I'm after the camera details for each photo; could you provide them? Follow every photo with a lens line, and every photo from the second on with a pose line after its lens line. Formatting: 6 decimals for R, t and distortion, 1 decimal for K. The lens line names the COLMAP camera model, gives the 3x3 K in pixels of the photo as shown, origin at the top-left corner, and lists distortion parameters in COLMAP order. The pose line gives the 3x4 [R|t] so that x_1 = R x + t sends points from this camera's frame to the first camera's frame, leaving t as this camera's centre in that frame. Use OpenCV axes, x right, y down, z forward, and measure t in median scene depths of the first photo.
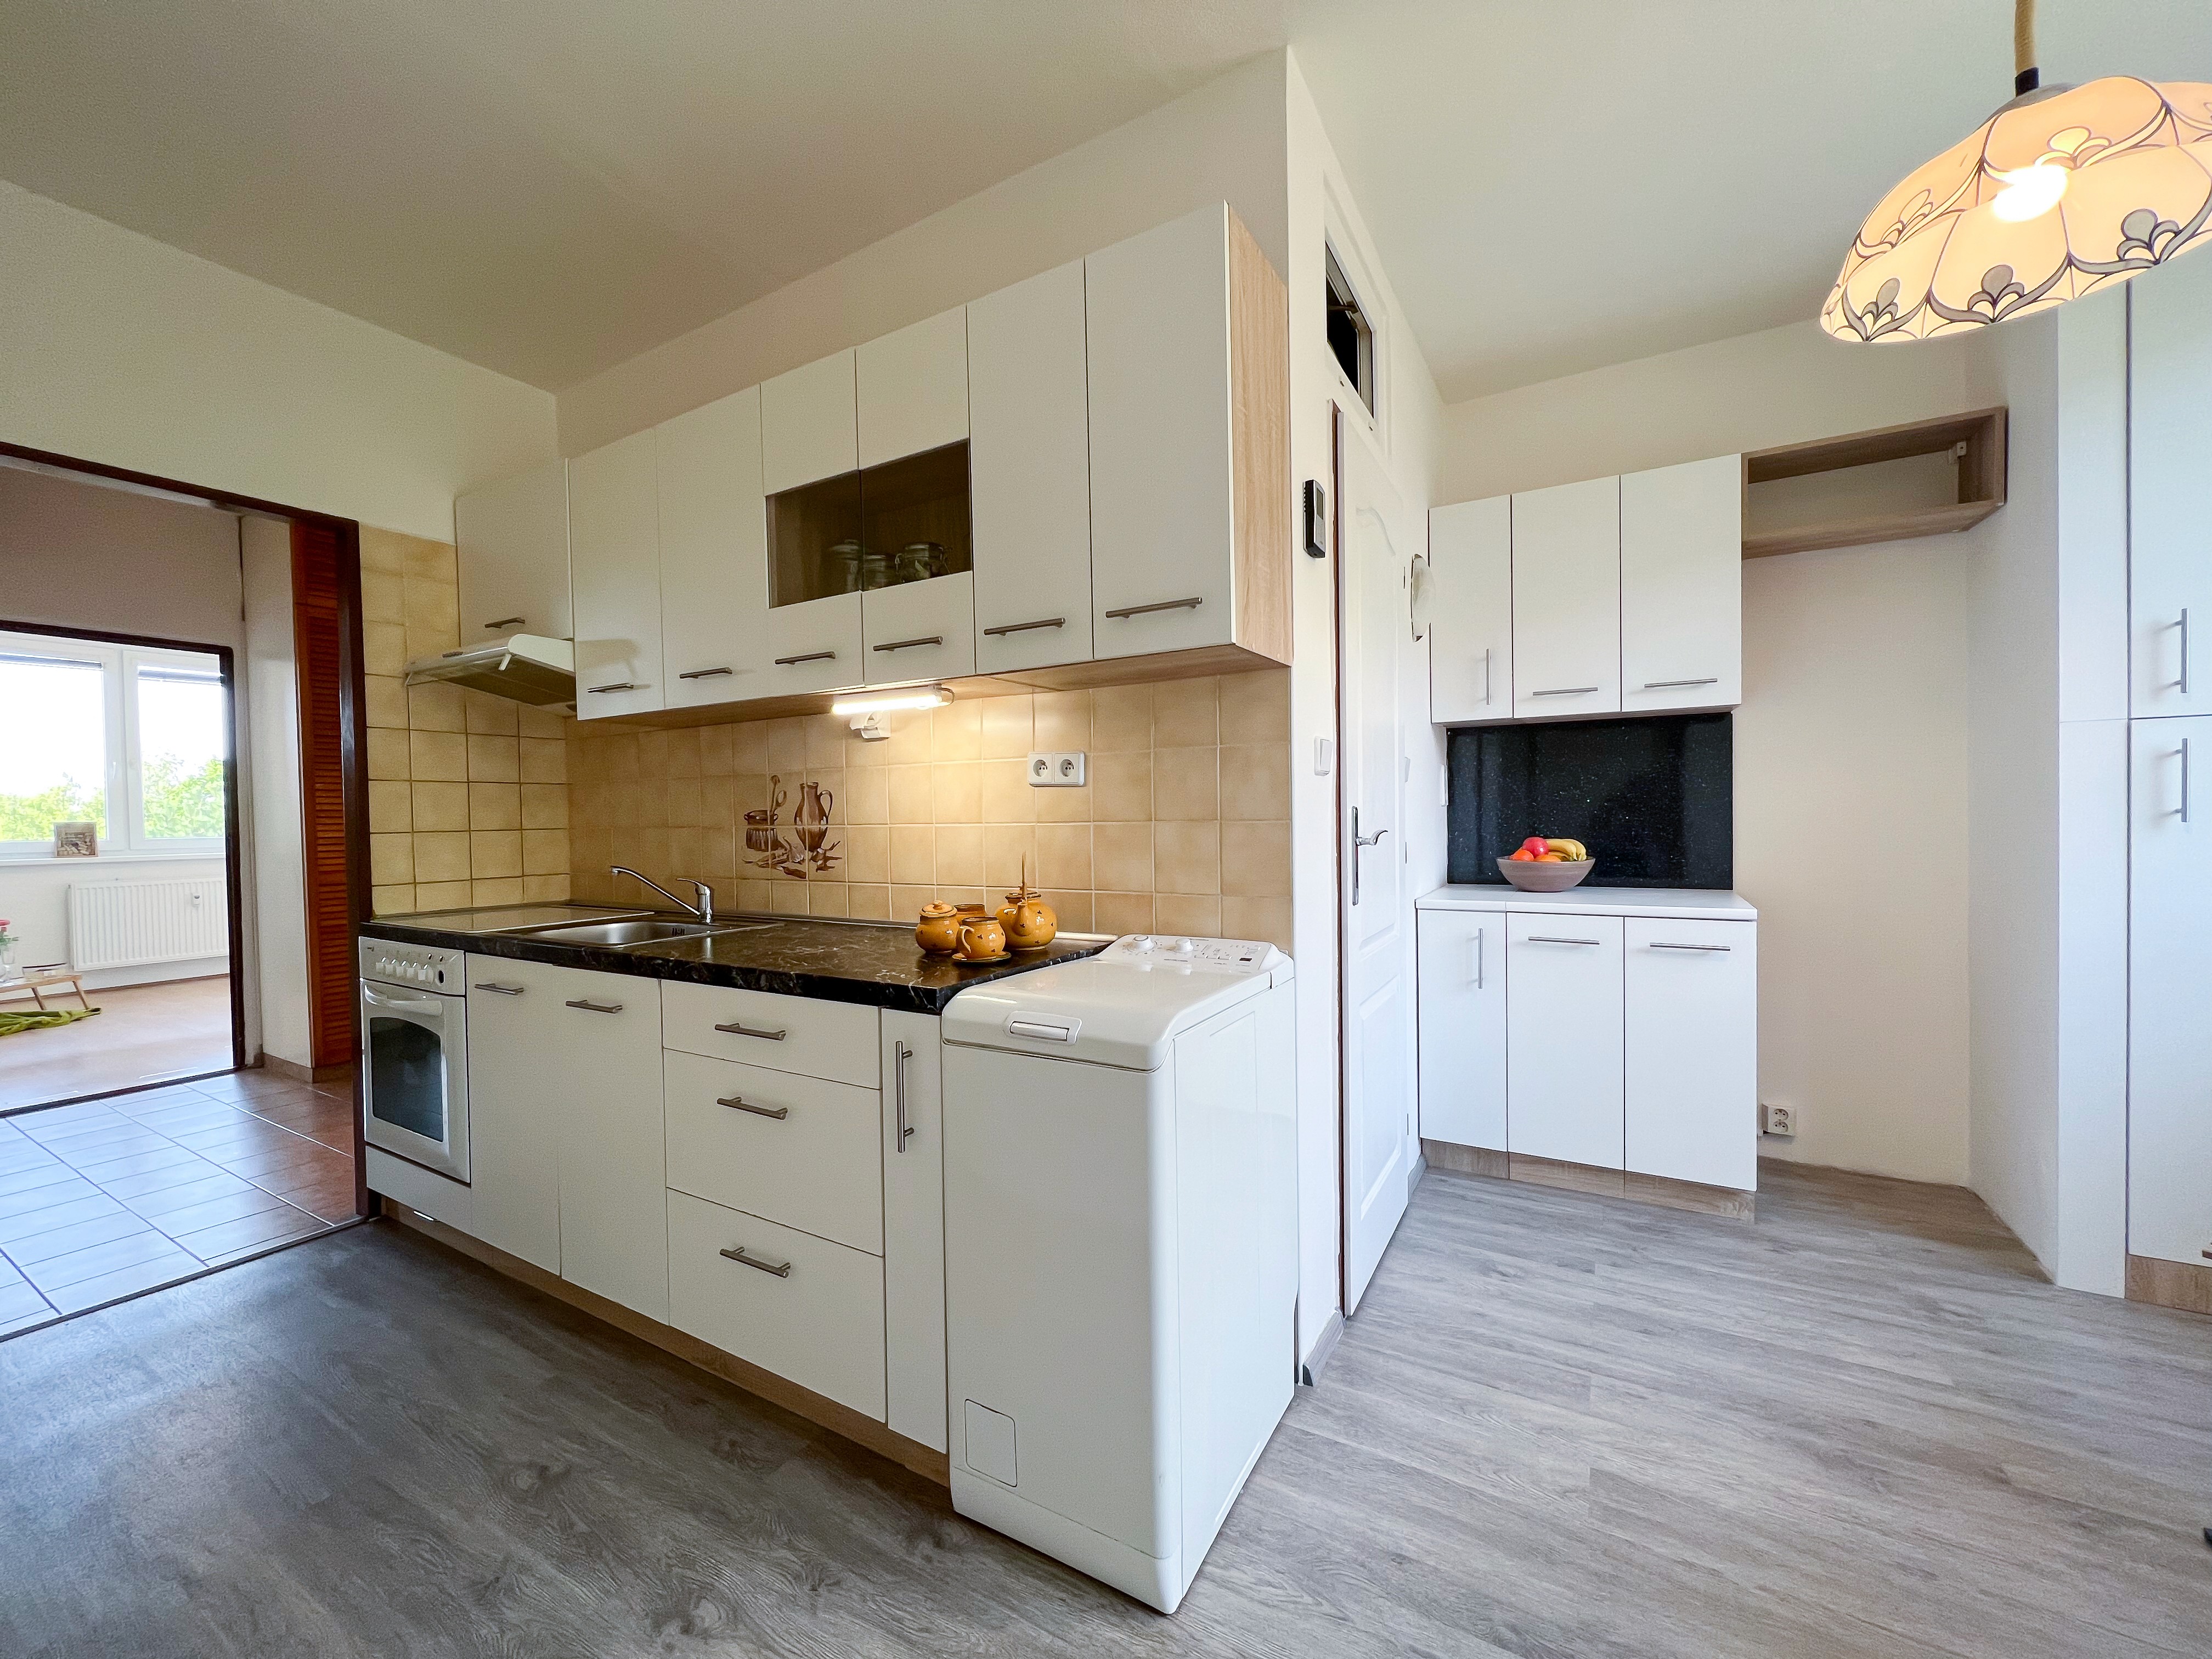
lens RADIAL K [[895.7, 0, 1106.0], [0, 895.7, 829.5], [0, 0, 1]] dist [0.001482, 0.000431]
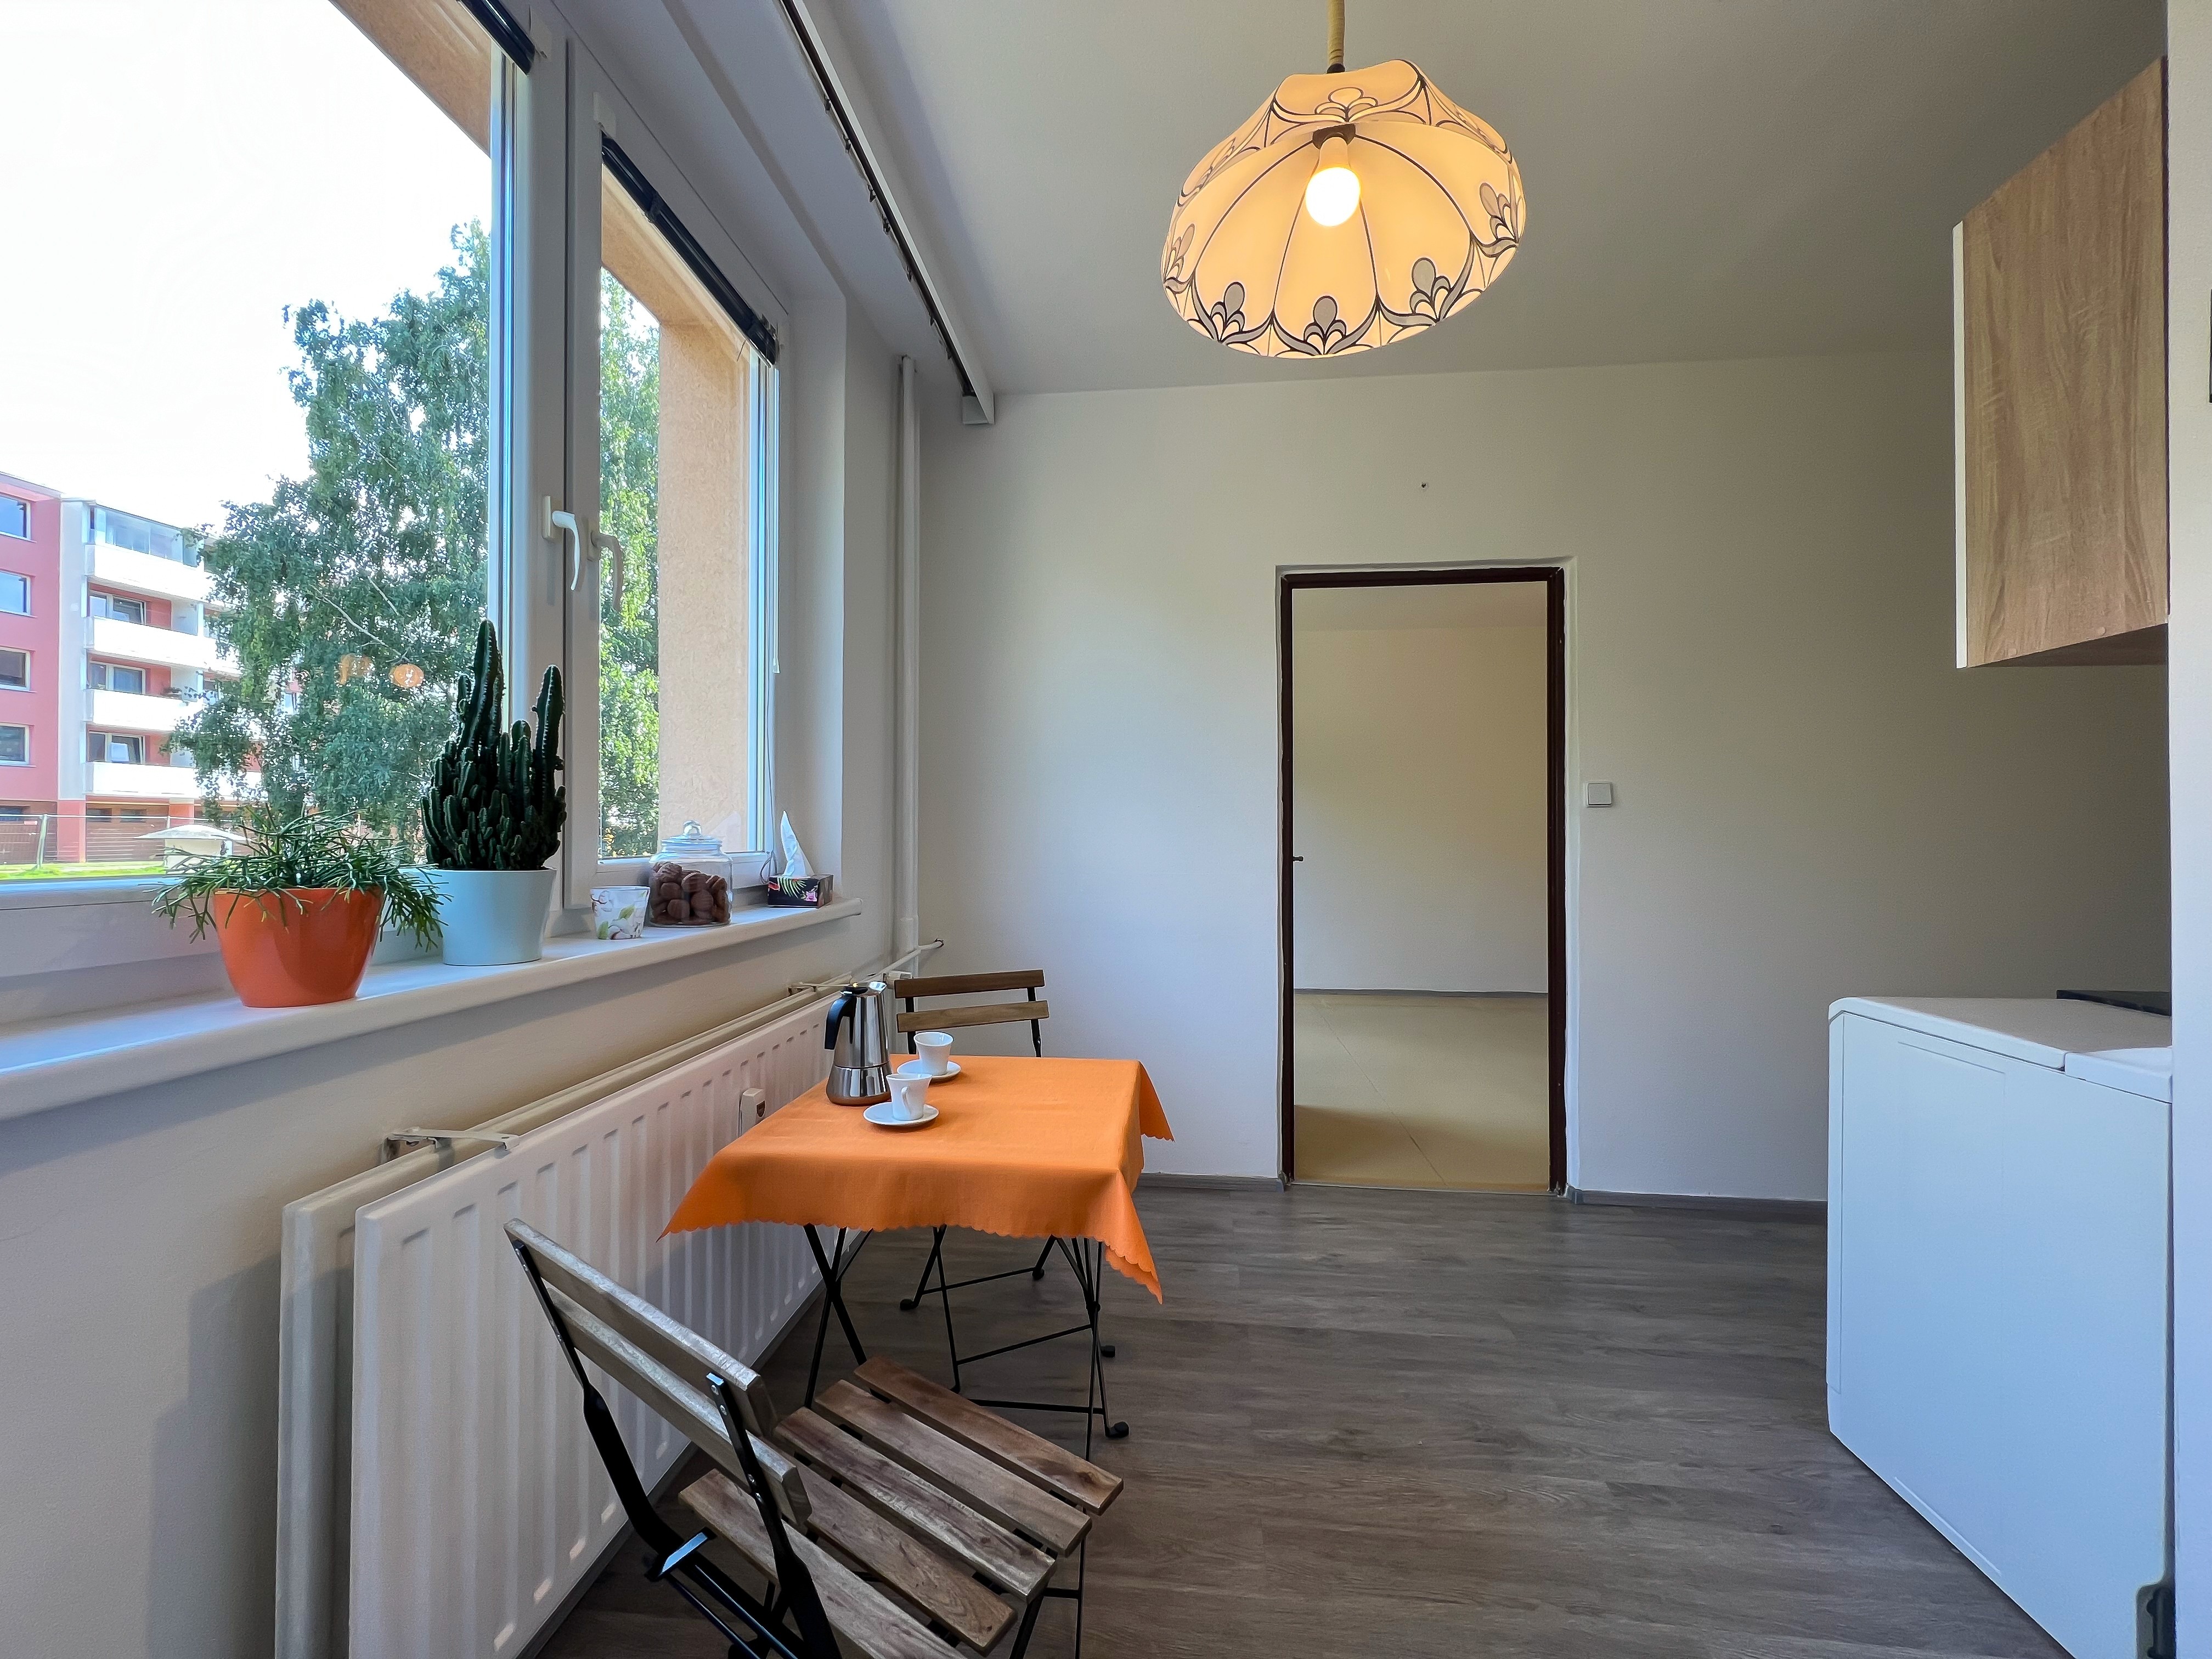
lens RADIAL K [[888.3, 0, 1093.4], [0, 888.3, 830.5], [0, 0, 1]] dist [0.001371, 0.000526]
pose [[-0.906977, 0.017699, -0.420809, 1.054057], [0.011014, 0.999772, 0.018311, -0.043551], [0.421037, 0.011973, -0.906964, 1.121287]]
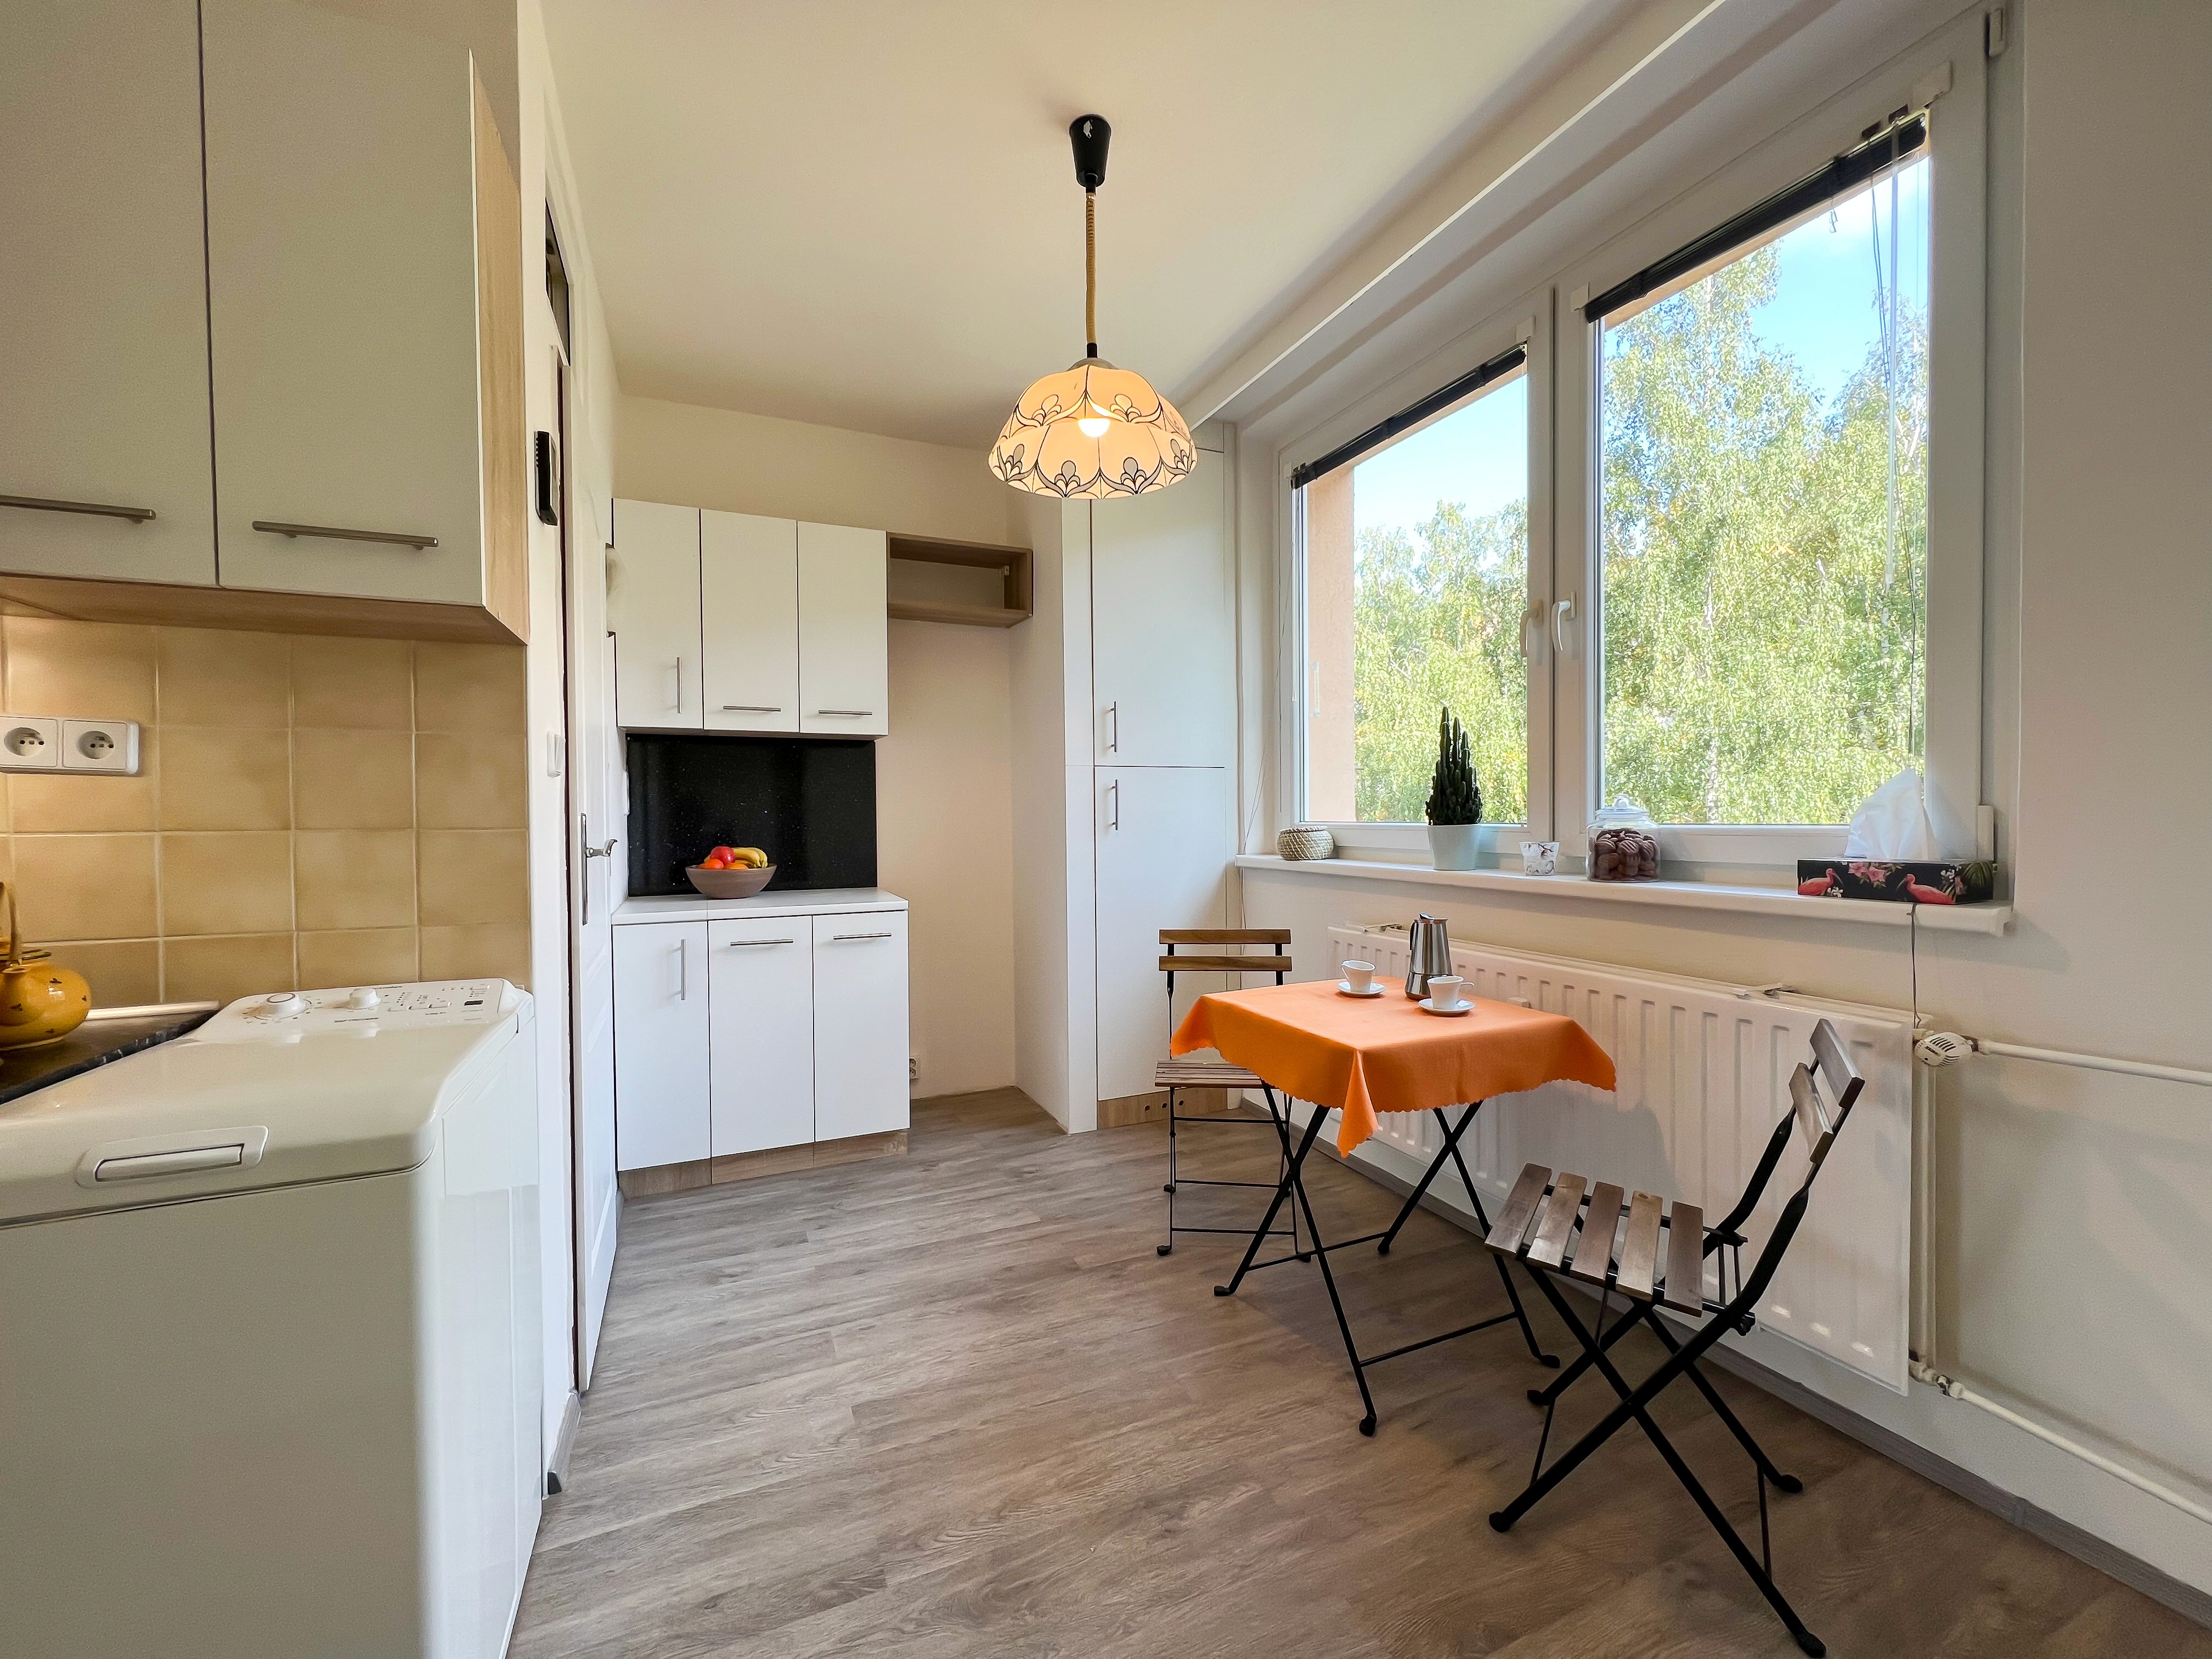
lens RADIAL K [[888.3, 0, 1093.4], [0, 888.3, 830.5], [0, 0, 1]] dist [0.001371, 0.000526]
pose [[0.586476, -0.000915, 0.809966, -0.138884], [0.010357, 0.999926, -0.006369, 0.001986], [-0.809901, 0.012124, 0.586442, 0.073837]]
